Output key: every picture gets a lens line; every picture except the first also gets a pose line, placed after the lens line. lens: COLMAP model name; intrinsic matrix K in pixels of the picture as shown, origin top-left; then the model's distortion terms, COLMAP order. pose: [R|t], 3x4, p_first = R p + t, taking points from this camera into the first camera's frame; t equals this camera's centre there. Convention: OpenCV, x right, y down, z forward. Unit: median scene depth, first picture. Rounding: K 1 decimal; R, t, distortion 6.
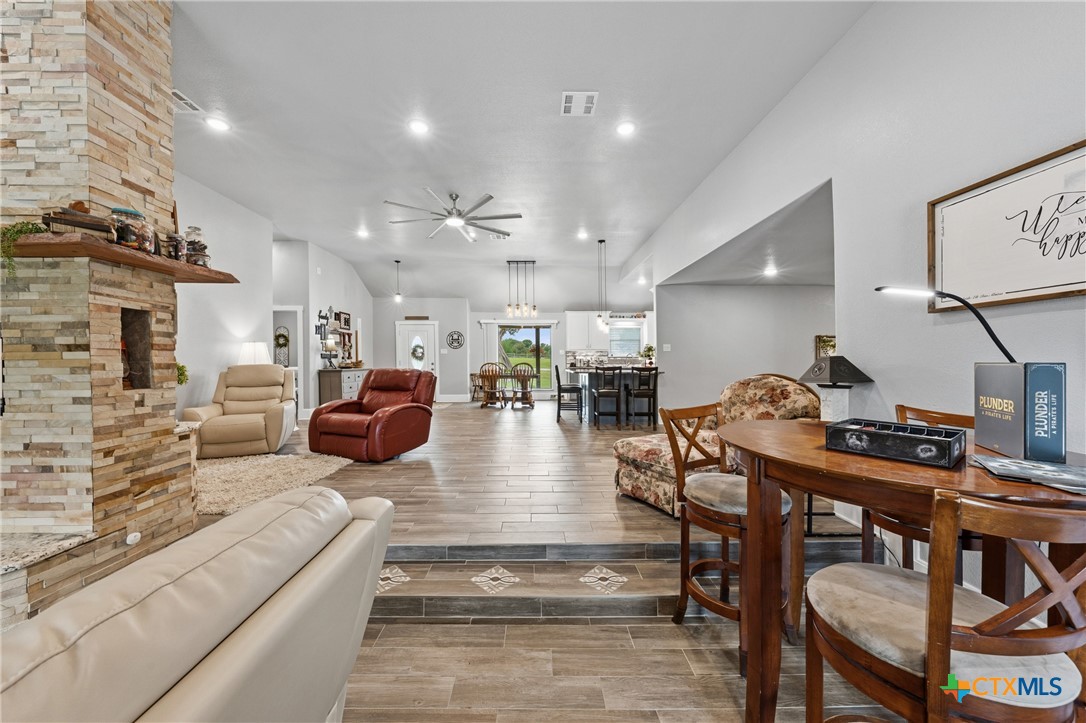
lens RADIAL K [[371.1, 0, 542.1], [0, 371.1, 362.9], [0, 0, 1]] dist [-0.005291, 0.000005]
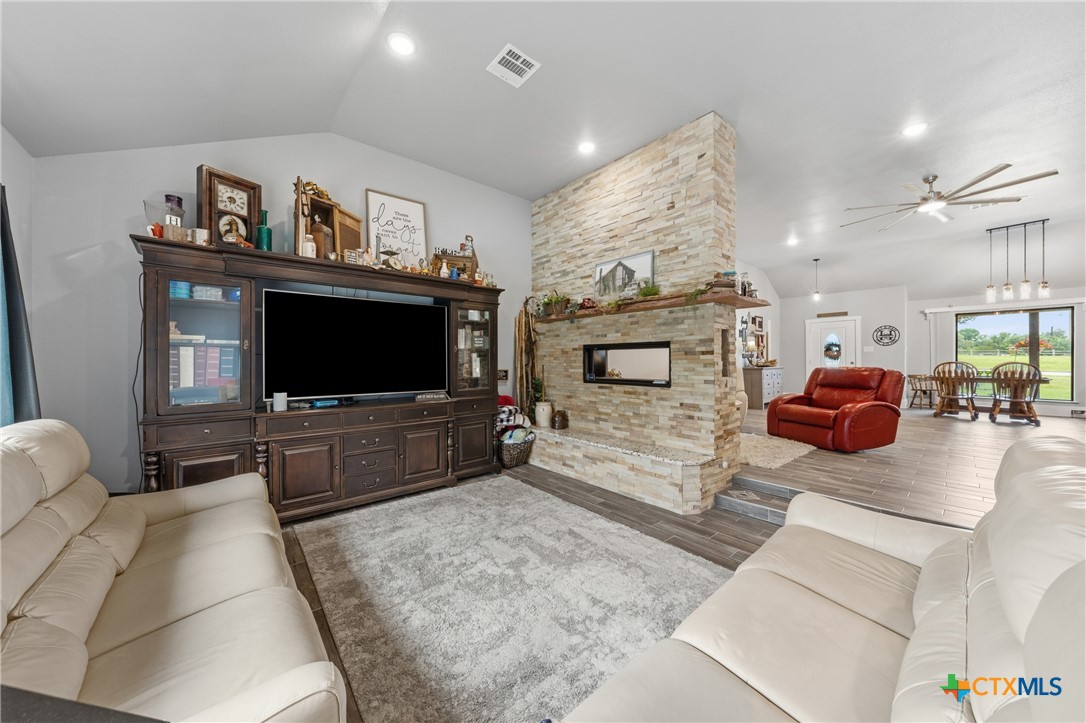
lens RADIAL K [[371.1, 0, 545.4], [0, 371.1, 365.7], [0, 0, 1]] dist [-0.005291, 0.000005]
pose [[0.637713, 0.009478, -0.770216, -0.294697], [-0.002035, 0.999942, 0.010620, 0.003659], [0.770272, -0.005205, 0.637695, -0.649704]]
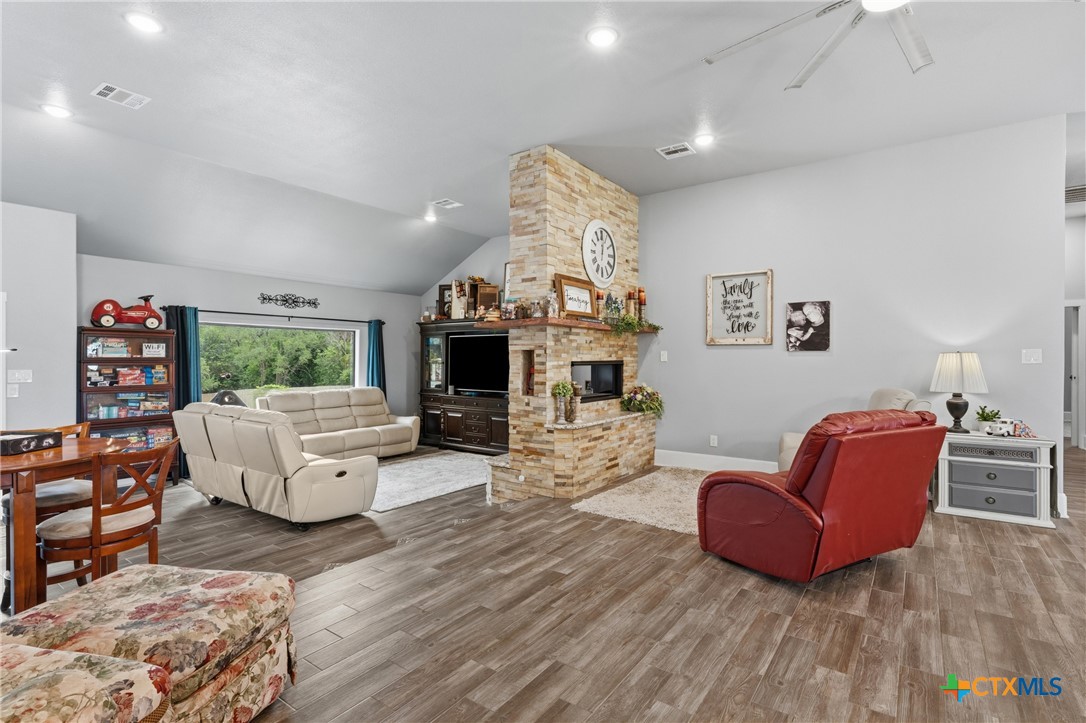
lens RADIAL K [[522.8, 0, 542.0], [0, 522.8, 364.1], [0, 0, 1]] dist [0.000984, 0.000318]
pose [[-0.607524, 0.012536, -0.794203, 0.757931], [-0.001779, 0.999851, 0.017142, -0.111530], [0.794300, 0.011827, -0.607411, 2.351572]]
